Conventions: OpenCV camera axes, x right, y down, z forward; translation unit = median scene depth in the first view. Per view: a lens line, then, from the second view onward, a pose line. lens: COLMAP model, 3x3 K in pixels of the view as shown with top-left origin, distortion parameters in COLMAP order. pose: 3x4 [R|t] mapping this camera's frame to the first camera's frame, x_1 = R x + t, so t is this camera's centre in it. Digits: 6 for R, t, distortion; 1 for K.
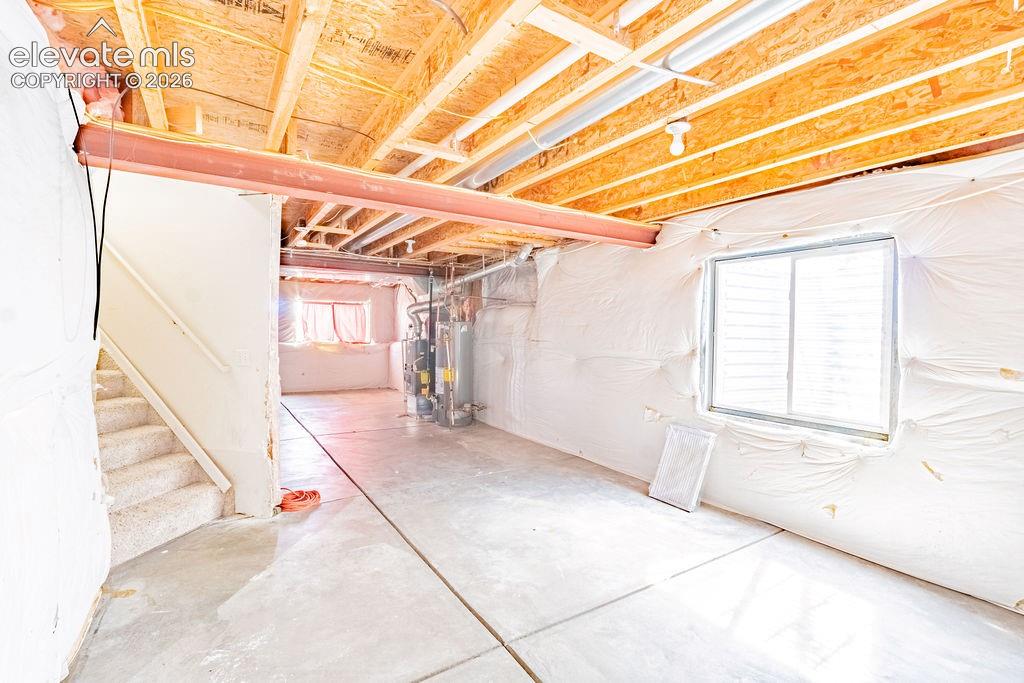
lens RADIAL K [[465.7, 0, 516.4], [0, 465.7, 339.0], [0, 0, 1]] dist [-0.007662, 0.001039]
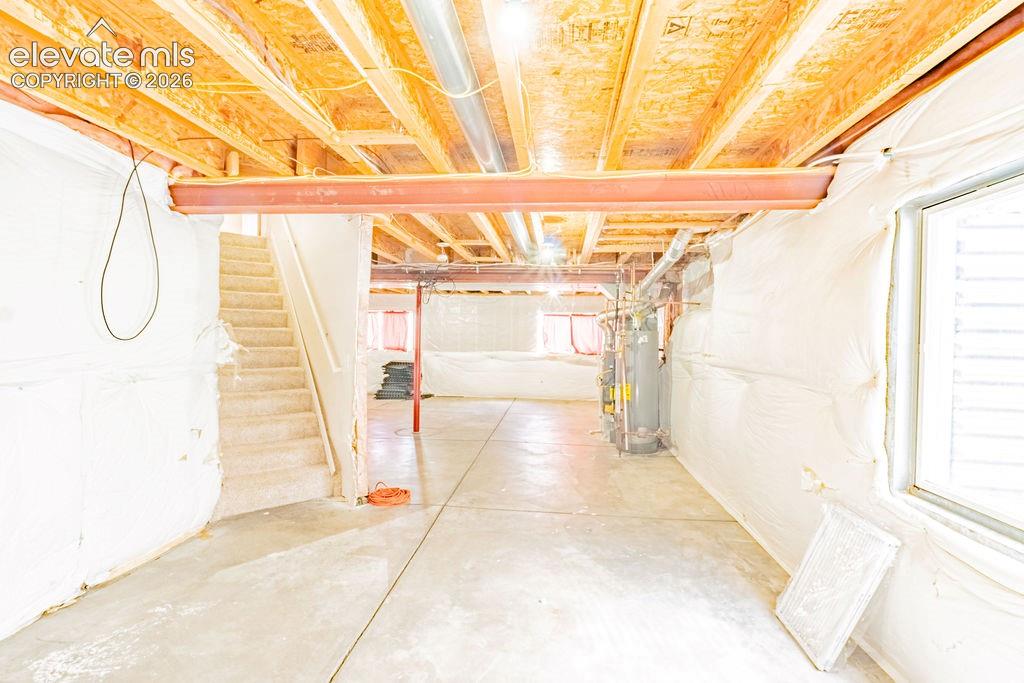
lens RADIAL K [[465.7, 0, 512.6], [0, 465.7, 341.1], [0, 0, 1]] dist [-0.007662, 0.001039]
pose [[0.782727, 0.008114, -0.622312, 0.424413], [-0.022311, 0.999638, -0.015028, -0.000873], [0.621965, 0.025647, 0.782625, 0.332847]]
